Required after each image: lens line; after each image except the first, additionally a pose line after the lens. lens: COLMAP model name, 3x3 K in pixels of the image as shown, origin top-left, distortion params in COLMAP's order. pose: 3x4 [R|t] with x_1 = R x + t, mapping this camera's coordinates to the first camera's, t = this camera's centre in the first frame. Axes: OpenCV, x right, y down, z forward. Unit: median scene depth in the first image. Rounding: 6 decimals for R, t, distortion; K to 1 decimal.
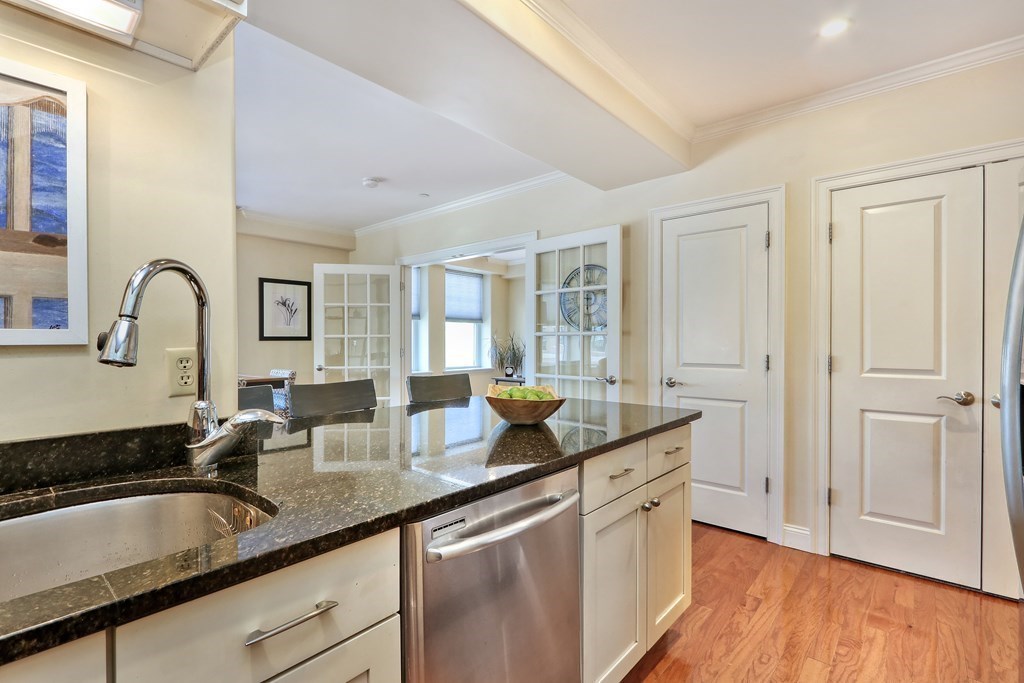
lens RADIAL K [[472.4, 0, 512.0], [0, 472.4, 341.5], [0, 0, 1]] dist [-0.003660, -0.000850]
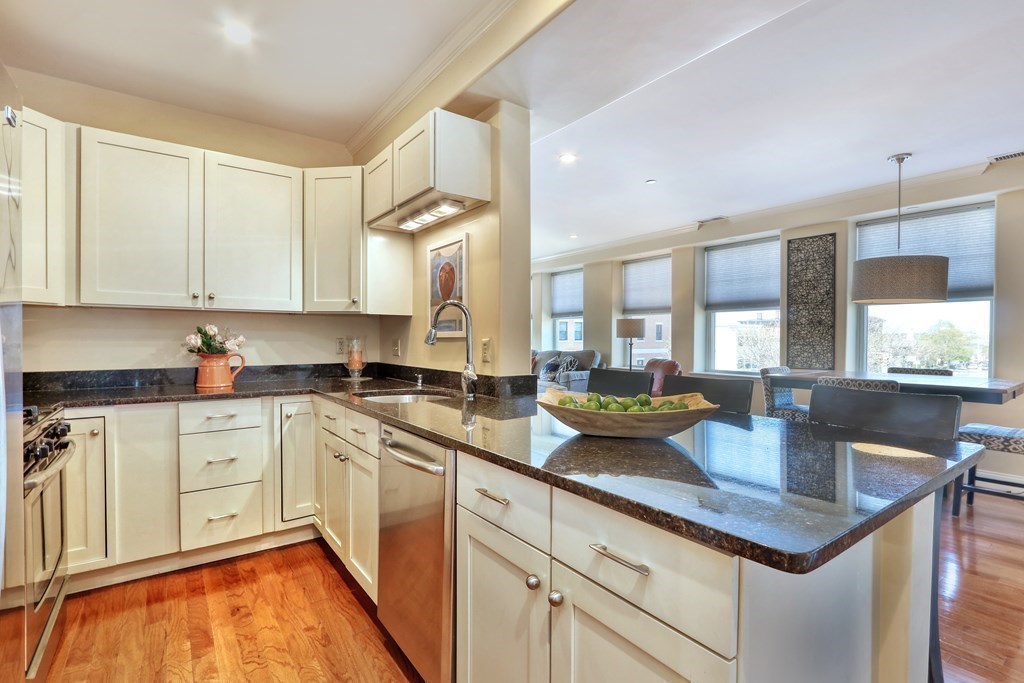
lens RADIAL K [[479.8, 0, 512.0], [0, 479.8, 341.5], [0, 0, 1]] dist [-0.003039, -0.001105]
pose [[-0.226032, 0.013192, -0.974031, 0.970655], [-0.001431, 0.999903, 0.013874, -0.003908], [0.974119, 0.004530, -0.225991, 1.145535]]
